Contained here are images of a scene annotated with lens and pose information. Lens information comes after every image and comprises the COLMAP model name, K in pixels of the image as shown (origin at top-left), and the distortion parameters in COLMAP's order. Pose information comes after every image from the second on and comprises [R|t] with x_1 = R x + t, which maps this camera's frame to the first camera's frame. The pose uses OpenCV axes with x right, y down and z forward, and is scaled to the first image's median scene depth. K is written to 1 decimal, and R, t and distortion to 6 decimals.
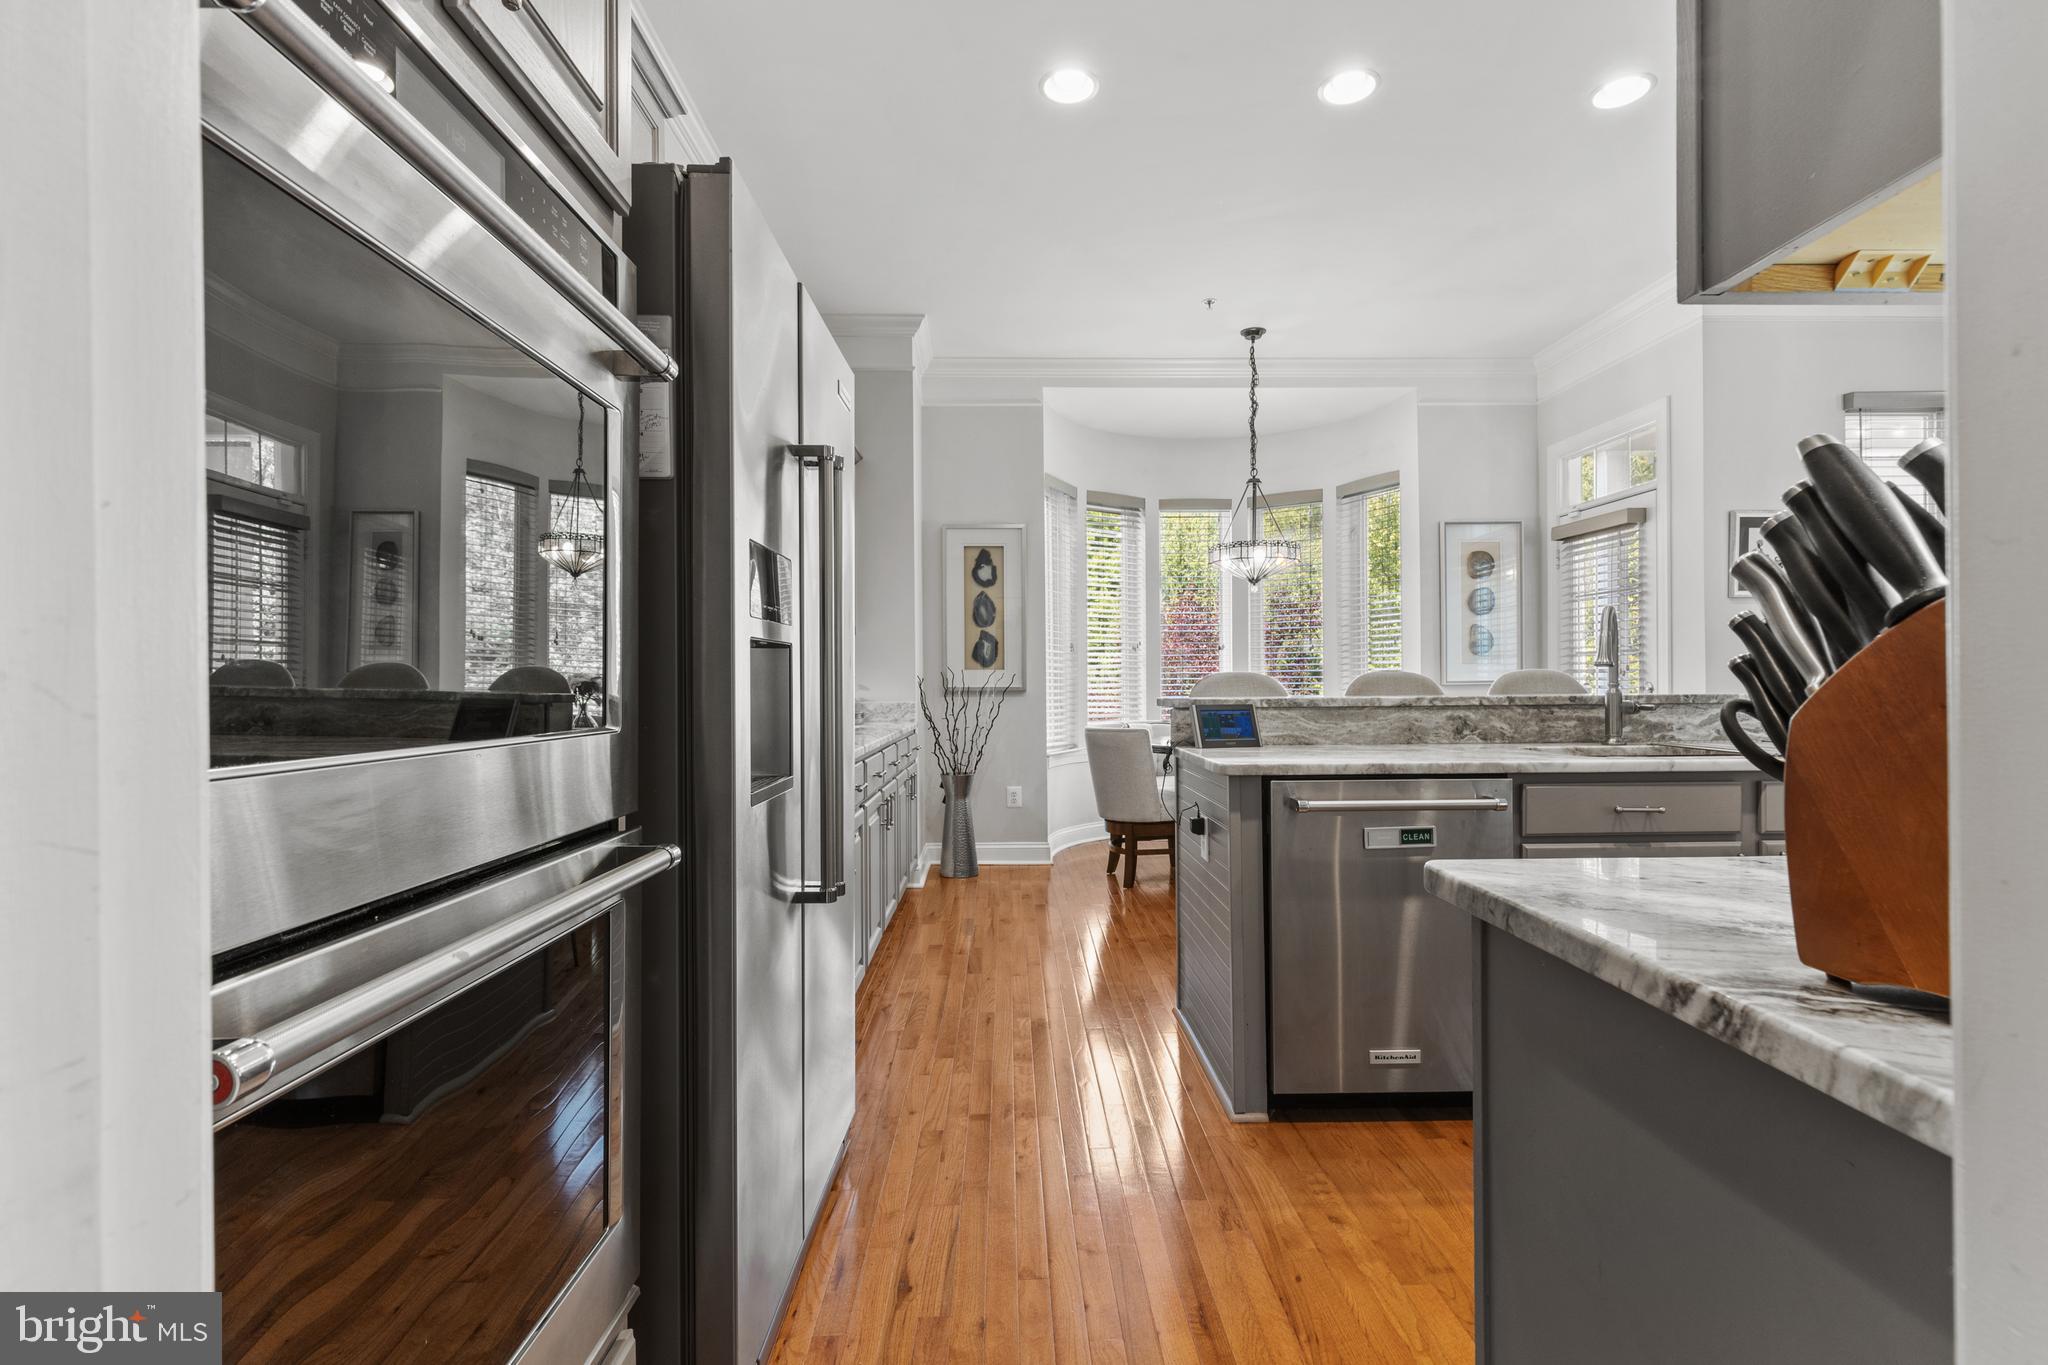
lens RADIAL K [[942.1, 0, 1033.6], [0, 942.1, 670.2], [0, 0, 1]] dist [0.002628, -0.000245]
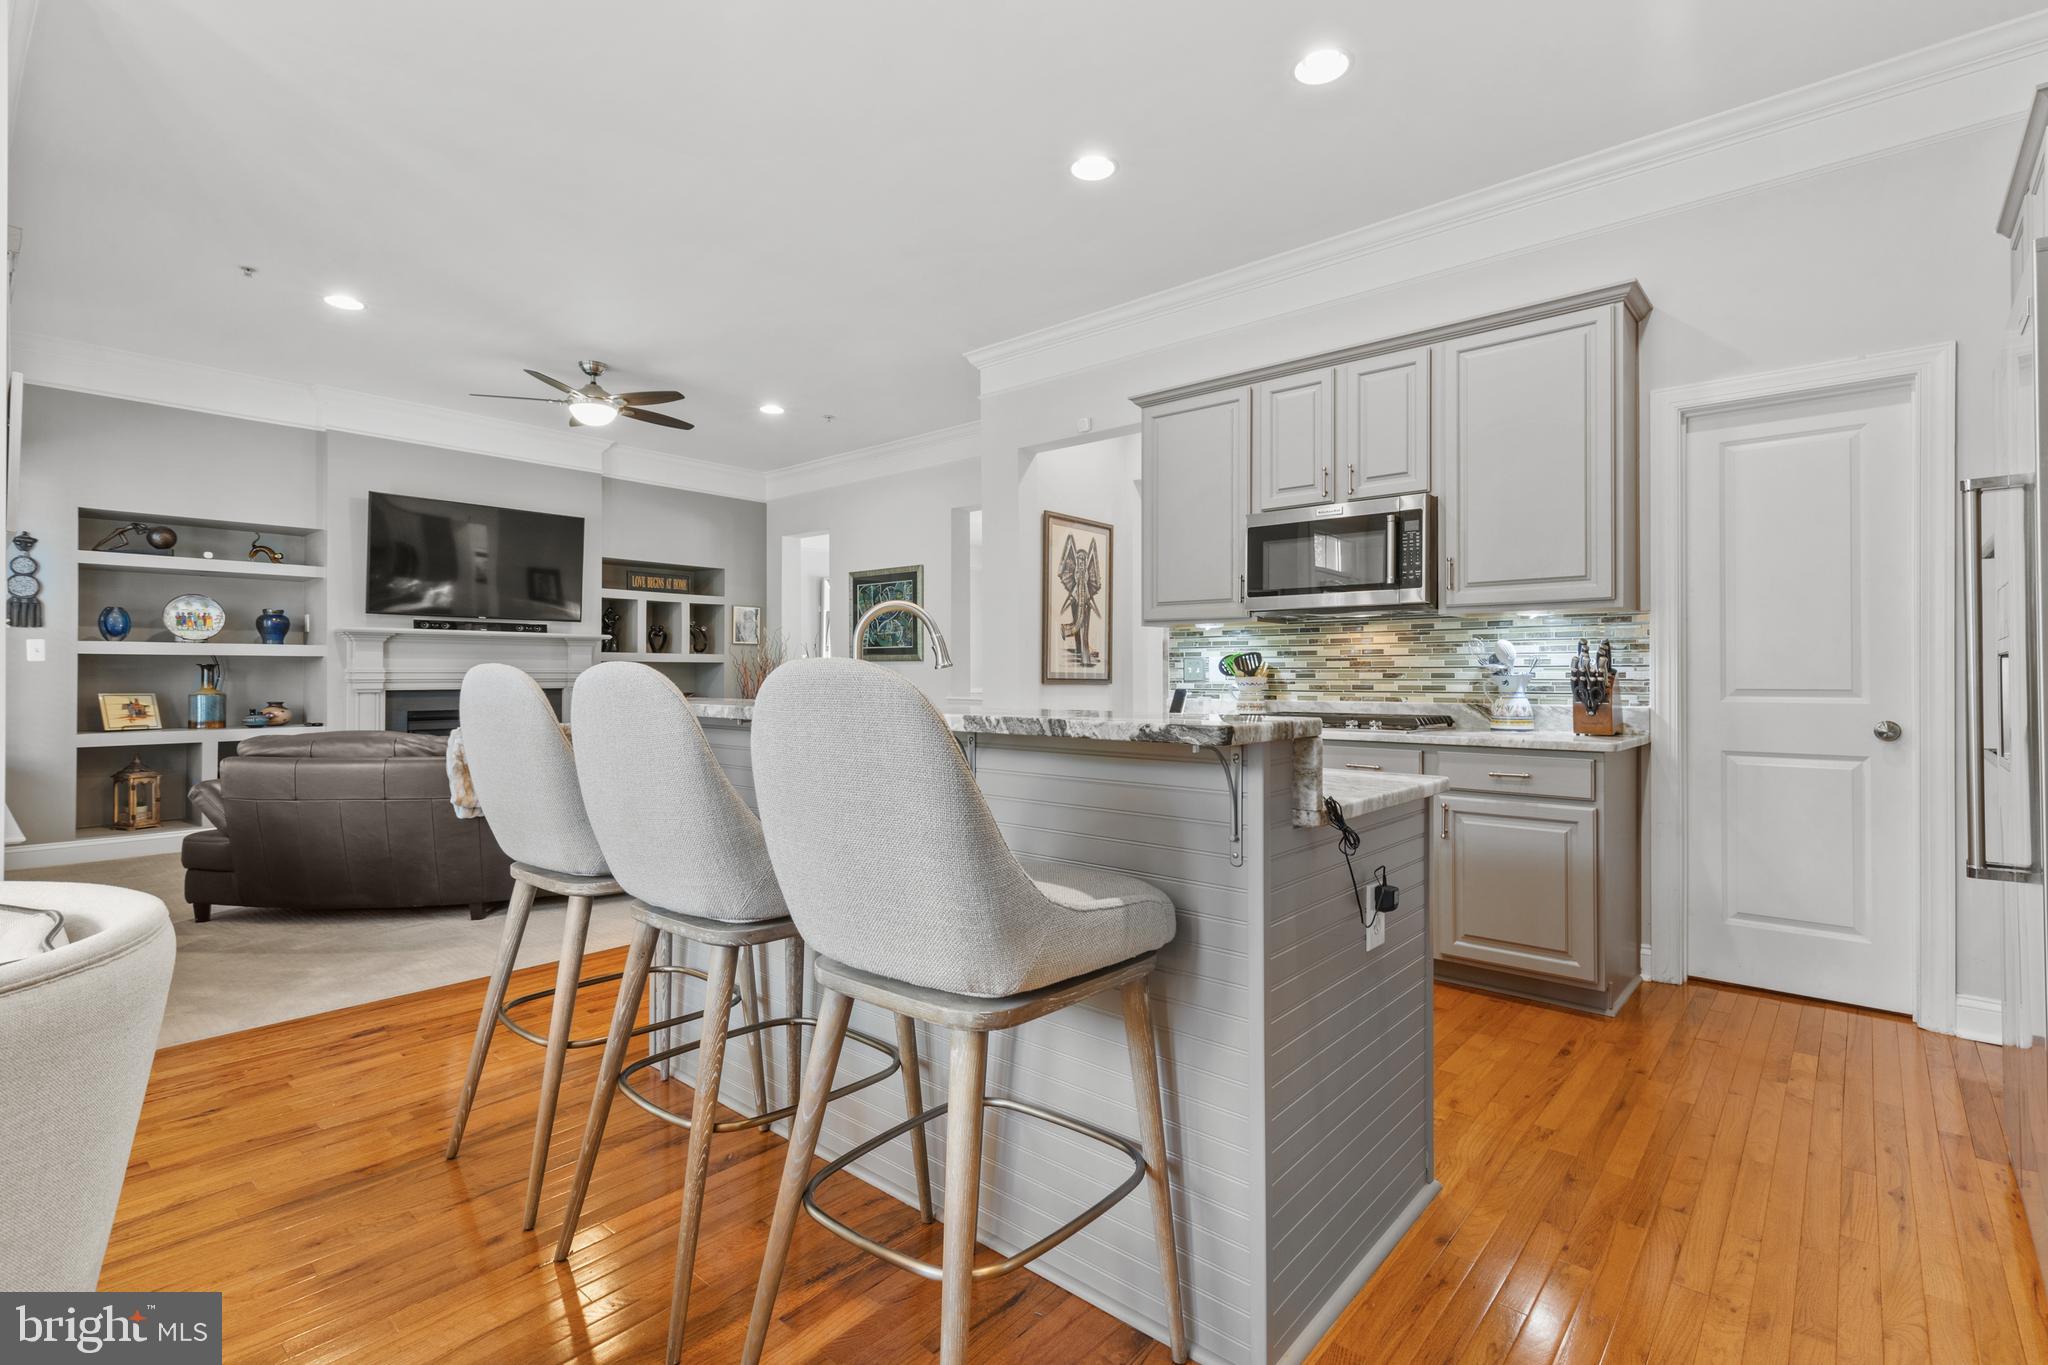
lens RADIAL K [[942.1, 0, 1028.3], [0, 942.1, 670.4], [0, 0, 1]] dist [0.002628, -0.000245]
pose [[-0.736096, 0.011592, 0.676778, -0.047605], [-0.005278, 0.999725, -0.022864, 0.011087], [-0.676856, -0.020402, -0.735832, 0.875795]]
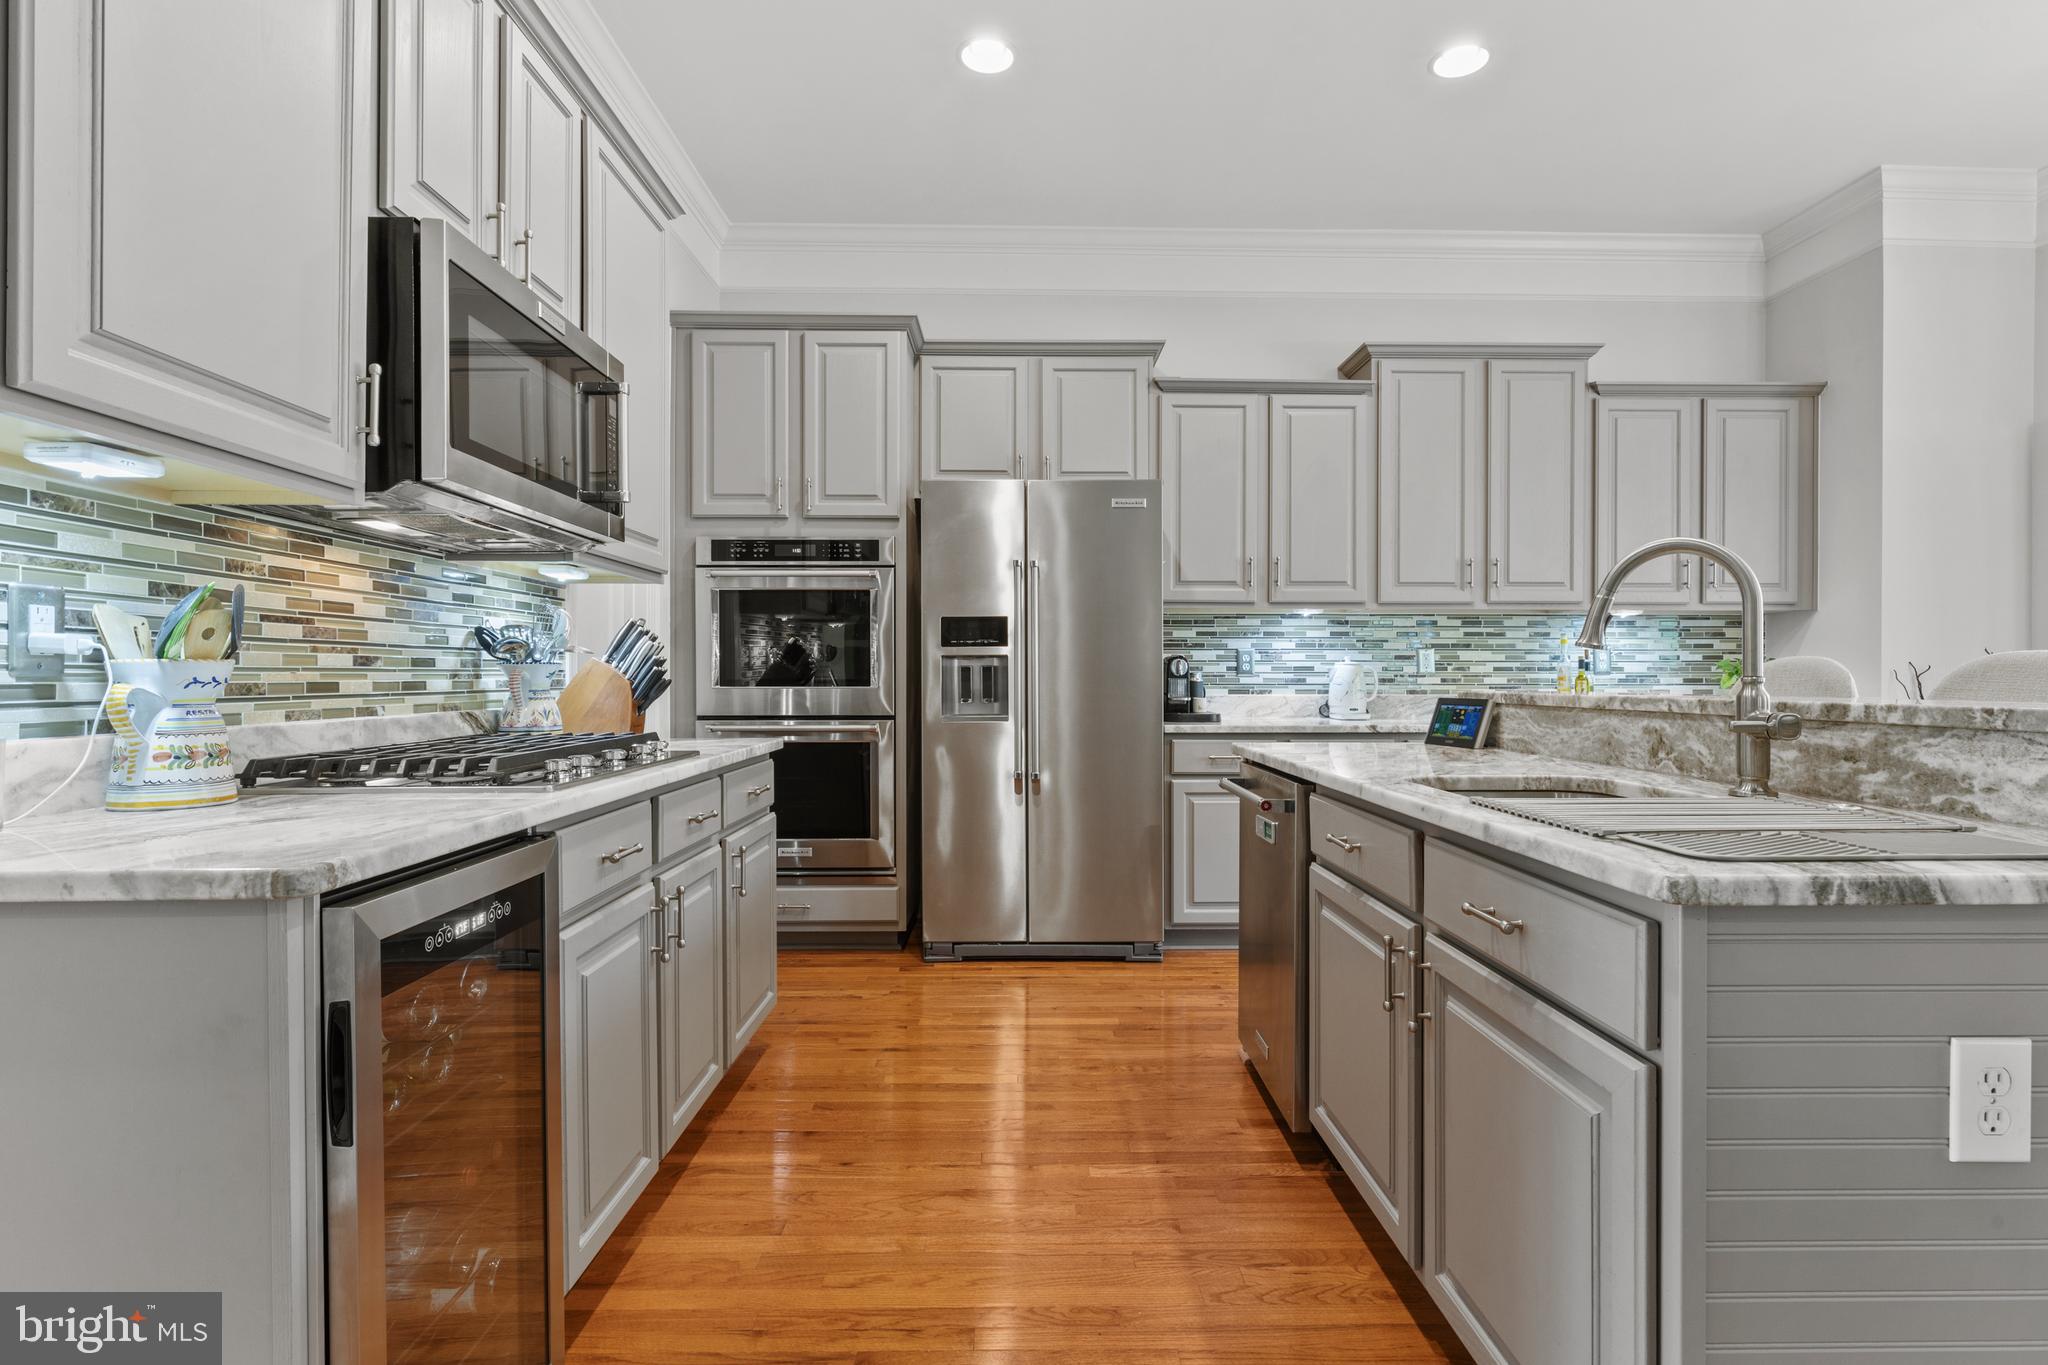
lens RADIAL K [[1042.7, 0, 1030.5], [0, 1042.7, 687.2], [0, 0, 1]] dist [-0.002967, -0.000939]
pose [[-0.009866, 0.018450, -0.999781, 0.679944], [0.013005, 0.999748, 0.018321, 0.001863], [0.999867, -0.012821, -0.010104, 0.348710]]
